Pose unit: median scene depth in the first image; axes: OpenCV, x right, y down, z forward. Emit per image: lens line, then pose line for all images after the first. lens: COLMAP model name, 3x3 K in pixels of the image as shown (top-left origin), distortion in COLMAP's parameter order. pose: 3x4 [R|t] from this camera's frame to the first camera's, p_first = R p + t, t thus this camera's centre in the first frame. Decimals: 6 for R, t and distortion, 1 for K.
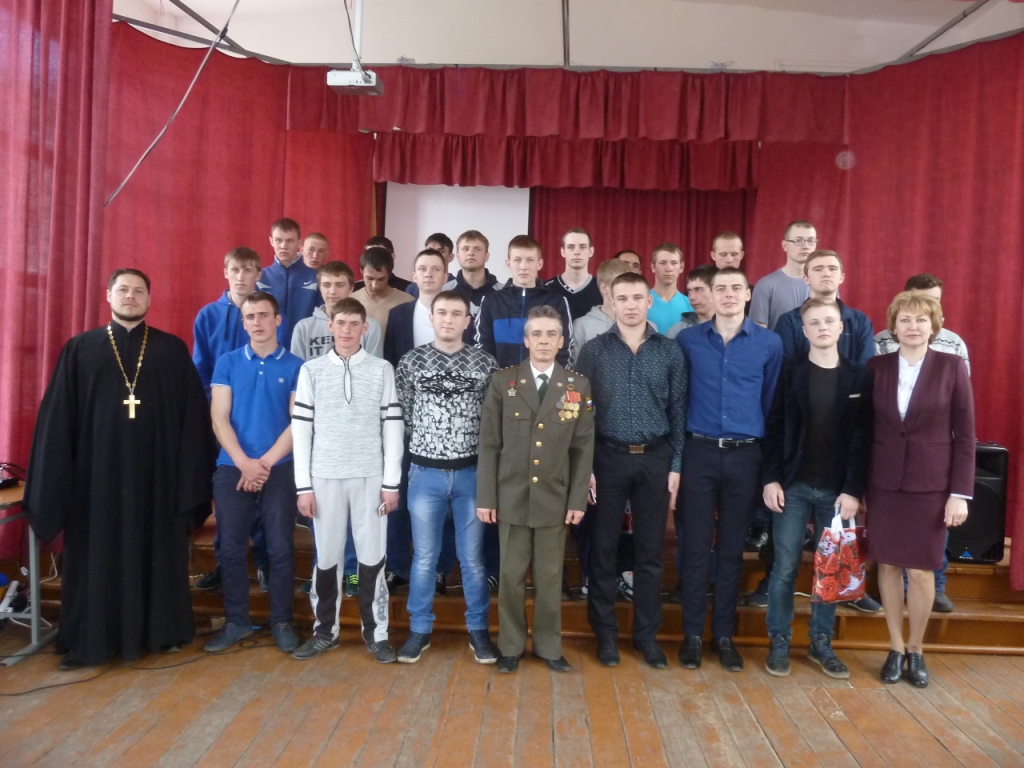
lens RADIAL K [[802.3, 0, 512.0], [0, 802.3, 384.0], [0, 0, 1]] dist [0.005833, -0.008399]
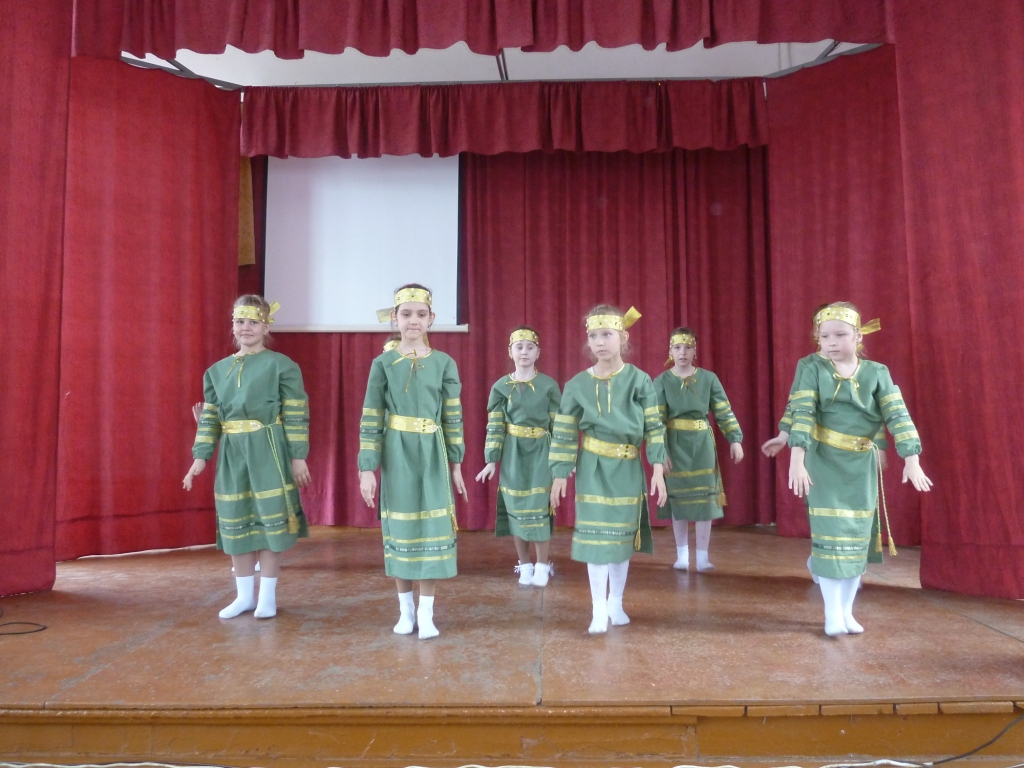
lens RADIAL K [[883.6, 0, 512.0], [0, 883.6, 384.0], [0, 0, 1]] dist [-0.008696, 0.003951]
pose [[0.999313, -0.036786, 0.004399, 0.064732], [0.037013, 0.996483, -0.075173, 0.025366], [-0.001618, 0.075284, 0.997161, 0.217122]]
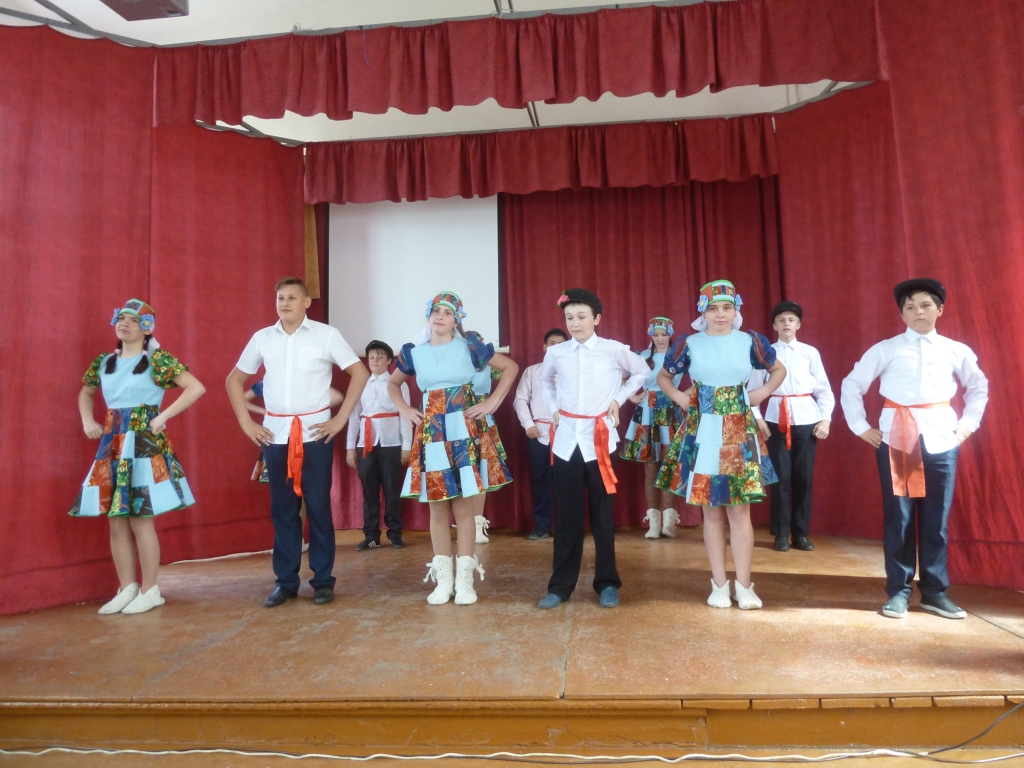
lens RADIAL K [[802.3, 0, 512.0], [0, 802.3, 384.0], [0, 0, 1]] dist [0.005833, -0.008399]
pose [[0.996231, -0.062481, -0.060170, 0.080295], [0.057083, 0.994519, -0.087594, 0.018102], [0.065313, 0.083830, 0.994337, 0.210088]]
